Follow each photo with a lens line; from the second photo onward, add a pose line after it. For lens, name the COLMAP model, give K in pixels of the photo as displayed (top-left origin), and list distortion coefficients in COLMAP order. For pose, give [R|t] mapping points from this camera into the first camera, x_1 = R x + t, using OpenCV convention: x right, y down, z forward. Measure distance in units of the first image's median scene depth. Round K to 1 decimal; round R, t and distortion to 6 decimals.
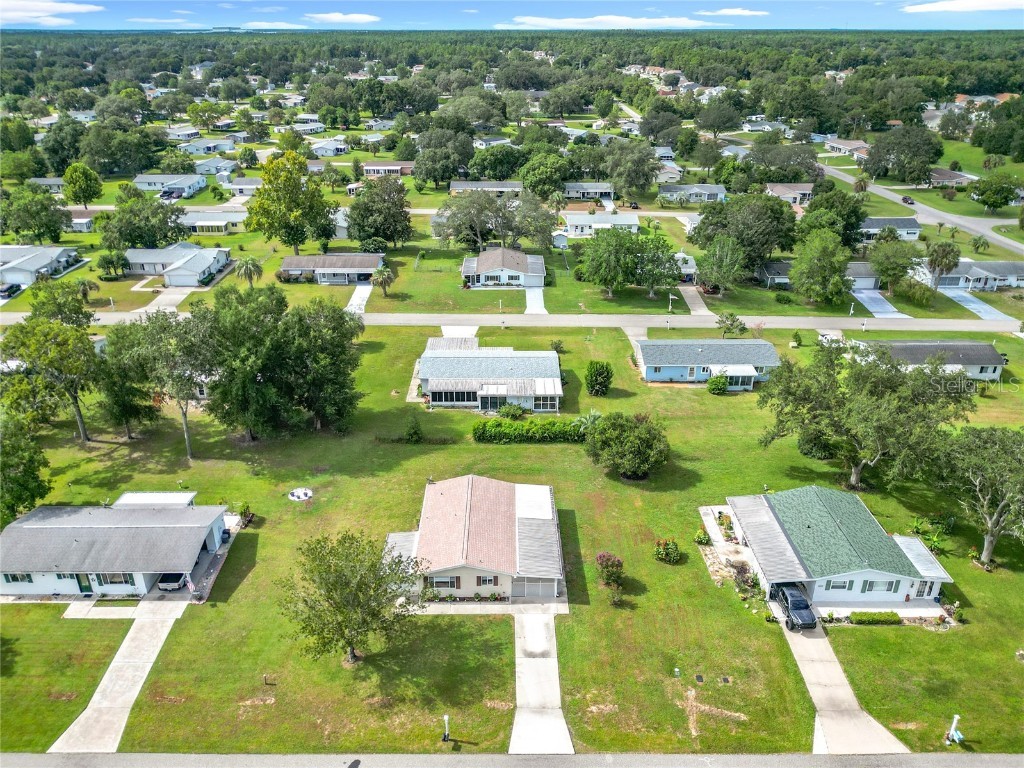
lens RADIAL K [[734.7, 0, 505.3], [0, 734.7, 403.5], [0, 0, 1]] dist [0.073207, -0.091682]
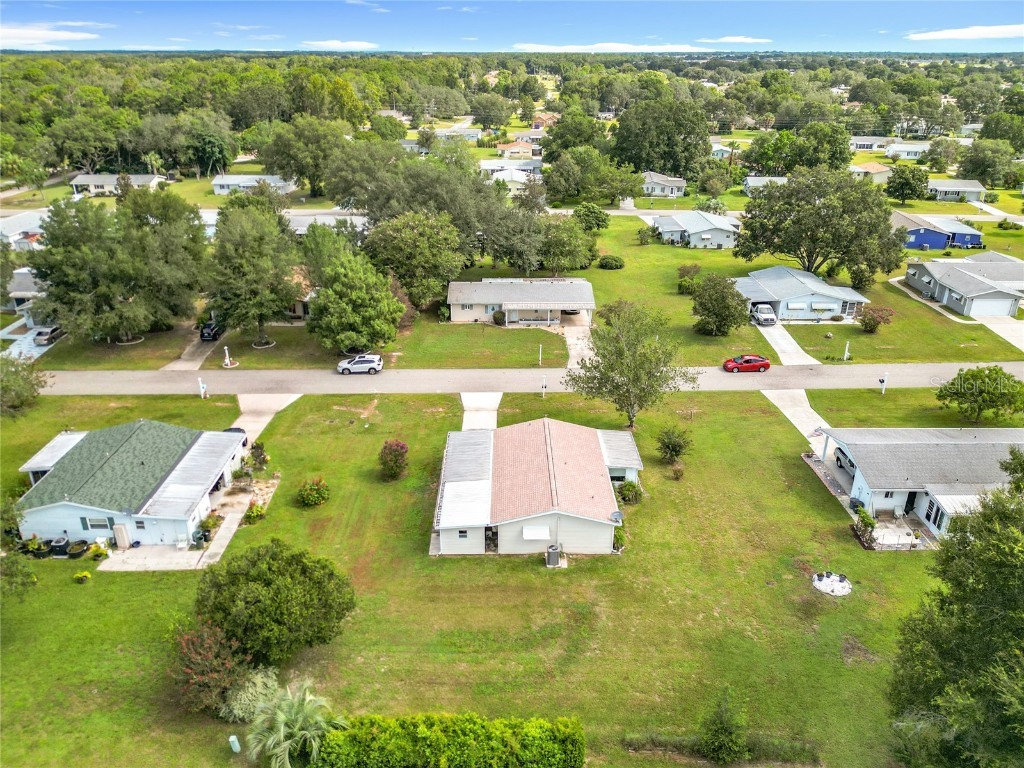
lens RADIAL K [[734.7, 0, 505.3], [0, 734.7, 403.5], [0, 0, 1]] dist [0.073207, -0.091682]
pose [[-0.999990, 0.000421, -0.004471, 0.003351], [-0.003269, 0.614354, 0.789023, -0.360641], [0.003079, 0.789030, -0.614347, 0.985001]]
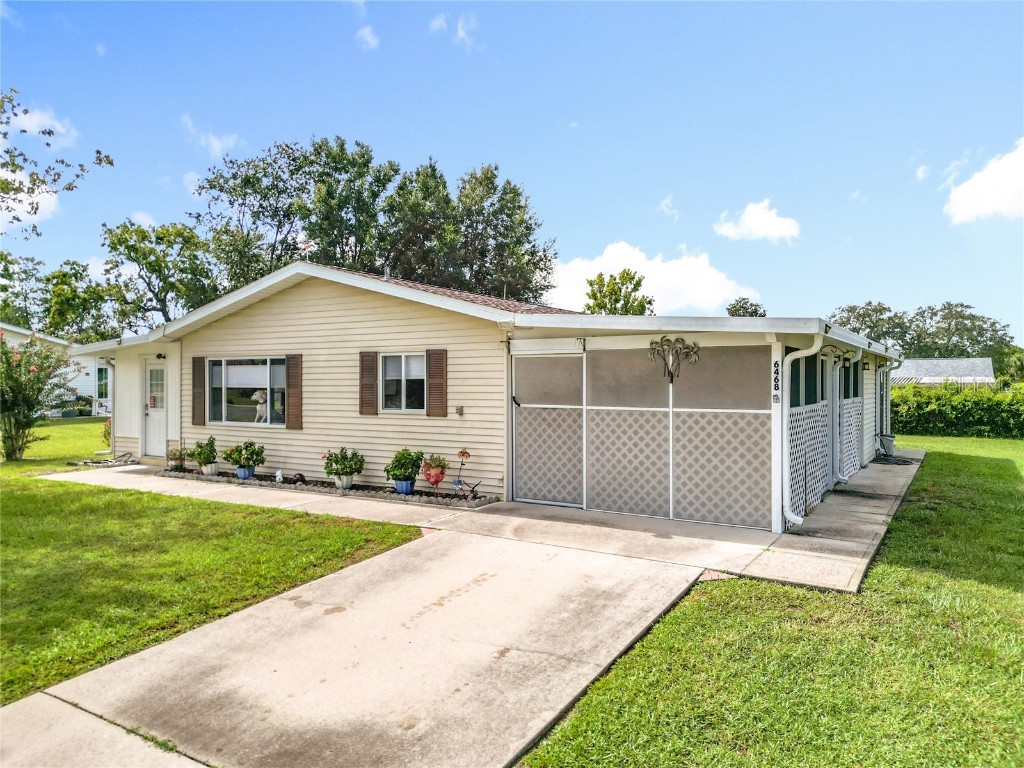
lens RADIAL K [[732.5, 0, 507.7], [0, 732.5, 387.1], [0, 0, 1]] dist [0.069051, -0.066265]
pose [[0.843895, 0.002679, -0.536502, 0.063180], [-0.238852, 0.897297, -0.371224, 0.191329], [0.480407, 0.441418, 0.757865, 0.545157]]
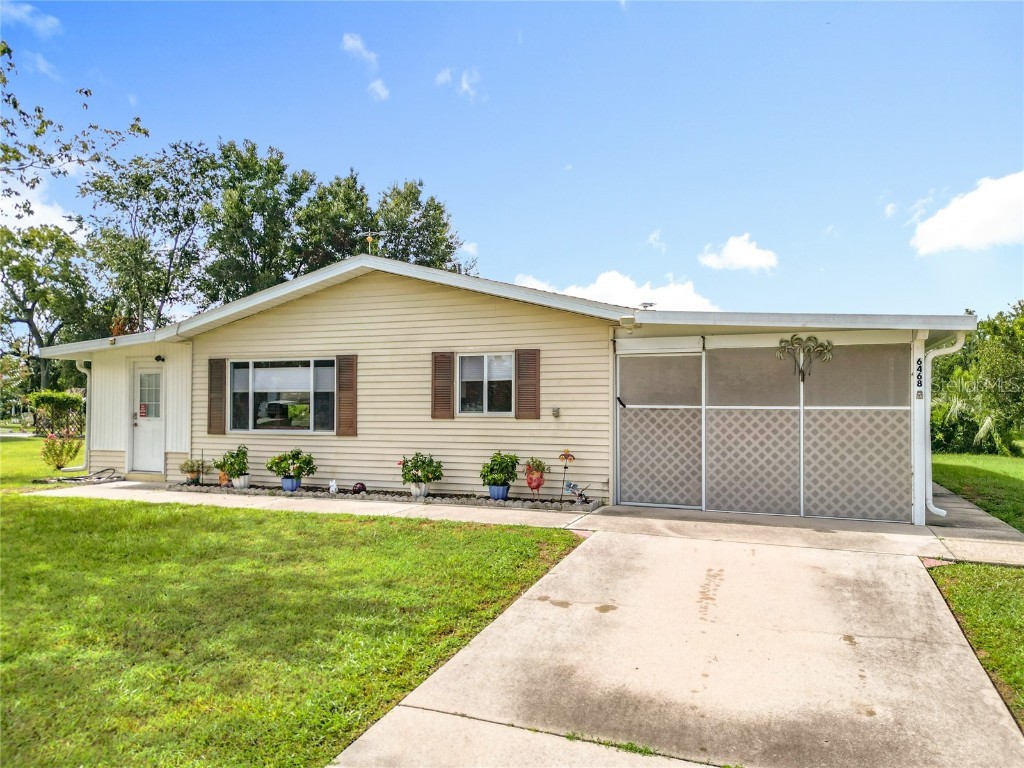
lens RADIAL K [[734.7, 0, 505.3], [0, 734.7, 403.5], [0, 0, 1]] dist [0.073207, -0.091682]
pose [[0.926125, -0.000591, -0.377217, 0.030465], [-0.170797, 0.890964, -0.420728, 0.200351], [0.336335, 0.454074, 0.825043, 0.535772]]
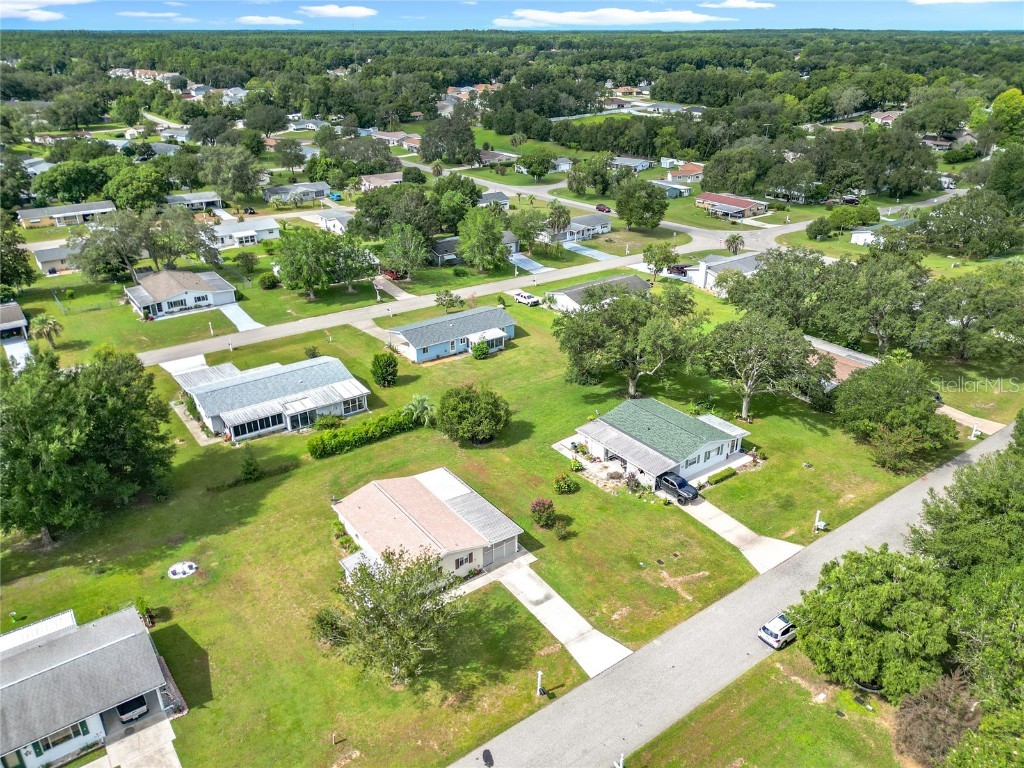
lens RADIAL K [[734.7, 0, 505.3], [0, 734.7, 403.5], [0, 0, 1]] dist [0.073207, -0.091682]
pose [[0.813077, -0.263945, 0.518882, -0.287229], [0.264314, 0.961521, 0.074932, -0.022263], [-0.518694, 0.076222, 0.851556, 0.042813]]
